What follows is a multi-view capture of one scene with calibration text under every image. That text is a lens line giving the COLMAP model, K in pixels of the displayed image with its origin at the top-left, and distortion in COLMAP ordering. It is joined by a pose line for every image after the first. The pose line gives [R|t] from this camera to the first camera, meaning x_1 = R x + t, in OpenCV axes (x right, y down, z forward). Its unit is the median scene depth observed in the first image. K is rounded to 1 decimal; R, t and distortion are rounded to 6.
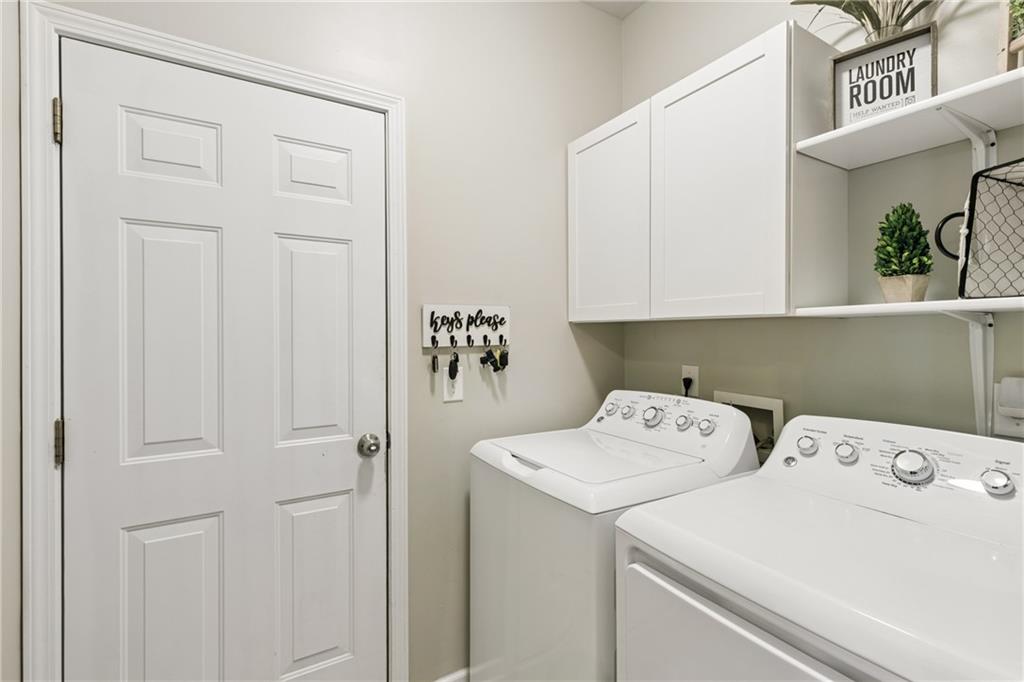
lens RADIAL K [[461.0, 0, 517.1], [0, 461.0, 337.4], [0, 0, 1]] dist [0.006666, -0.001485]
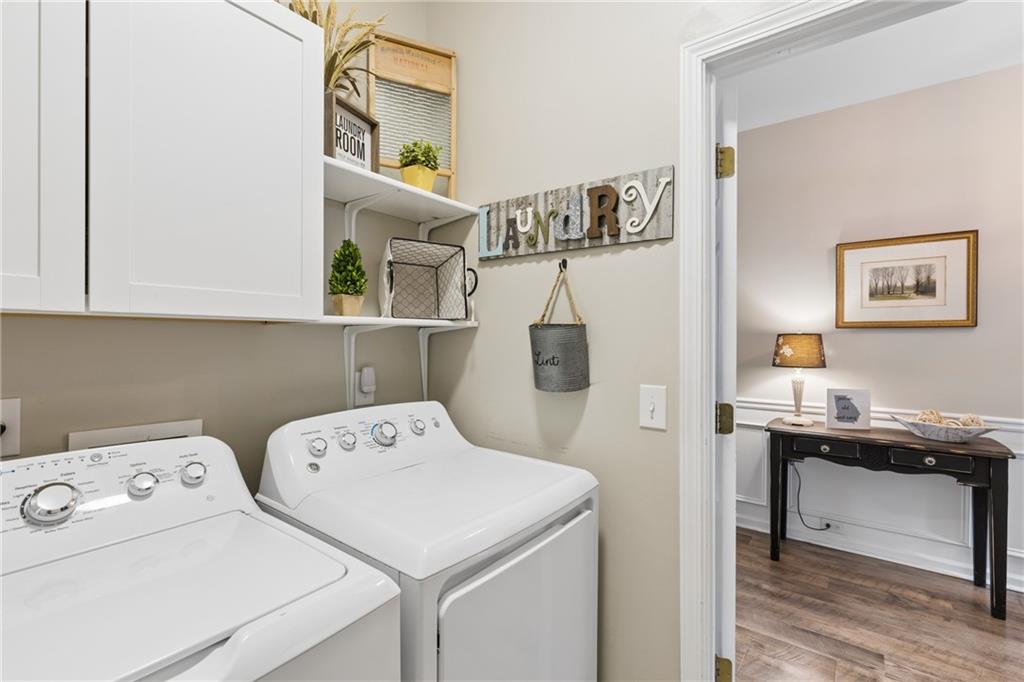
lens RADIAL K [[461.0, 0, 517.9], [0, 461.0, 337.6], [0, 0, 1]] dist [0.006666, -0.001485]
pose [[-0.361718, 0.013393, 0.932191, -0.530518], [0.031580, 0.999499, -0.002106, 0.003817], [-0.931753, 0.028677, -0.361960, 1.024421]]
